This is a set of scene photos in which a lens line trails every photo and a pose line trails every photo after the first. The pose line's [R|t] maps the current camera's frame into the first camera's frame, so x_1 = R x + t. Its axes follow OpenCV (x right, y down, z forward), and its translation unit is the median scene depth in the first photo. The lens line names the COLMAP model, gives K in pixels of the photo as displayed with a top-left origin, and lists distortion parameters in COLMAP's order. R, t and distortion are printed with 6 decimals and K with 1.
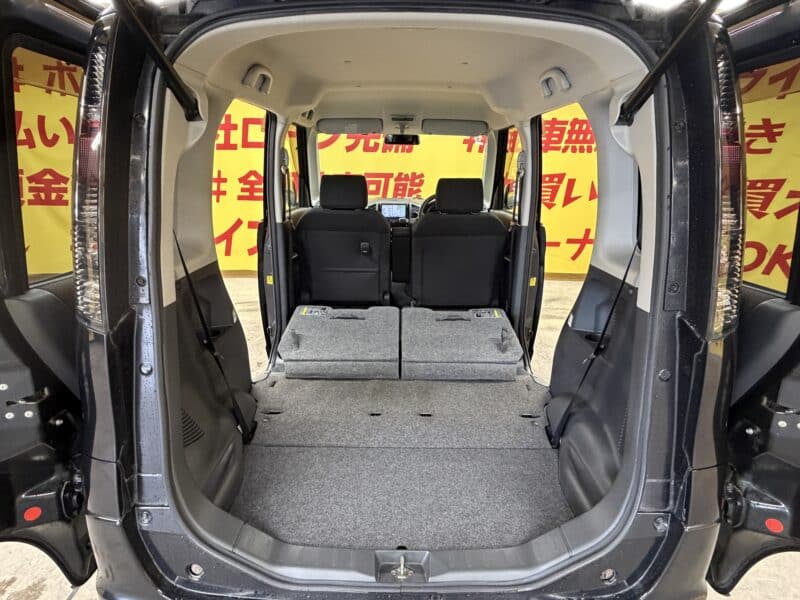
lens RADIAL K [[432.8, 0, 397.0], [0, 432.8, 295.9], [0, 0, 1]] dist [0.002641, -0.008025]
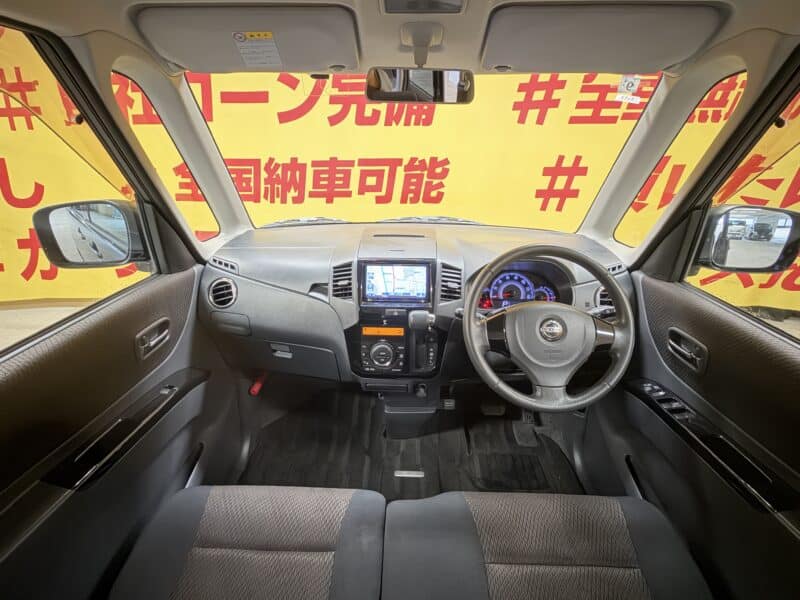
lens RADIAL K [[373.9, 0, 396.9], [0, 373.9, 298.2], [0, 0, 1]] dist [0.001561, 0.000695]
pose [[0.999463, 0.003149, -0.032613, 0.002530], [0.000560, 0.993581, 0.113118, -0.139705], [0.032760, -0.113076, 0.993046, 0.418162]]
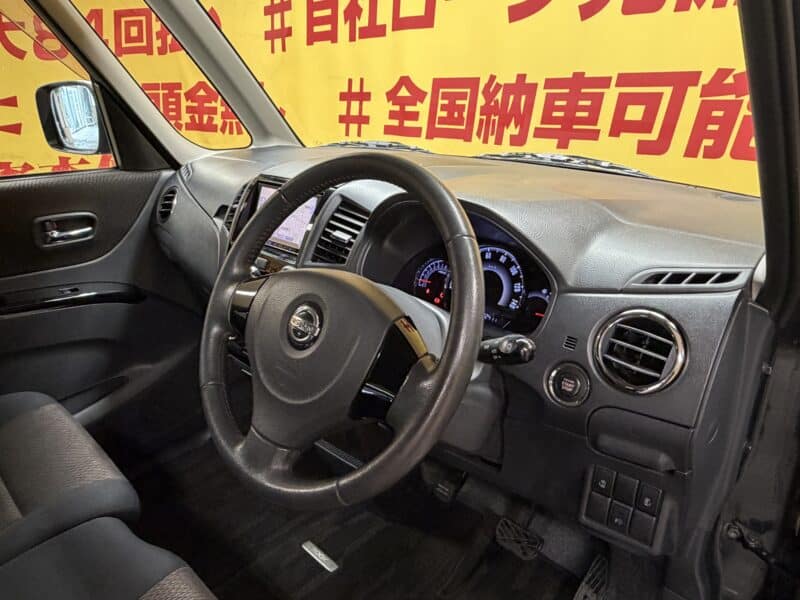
lens RADIAL K [[570.2, 0, 395.7], [0, 570.2, 294.2], [0, 0, 1]] dist [0.004176, 0.000531]
pose [[0.706241, 0.226050, -0.670913, 0.168961], [-0.178482, 0.973896, 0.140254, -0.133566], [0.685104, 0.020693, 0.728151, 0.514229]]
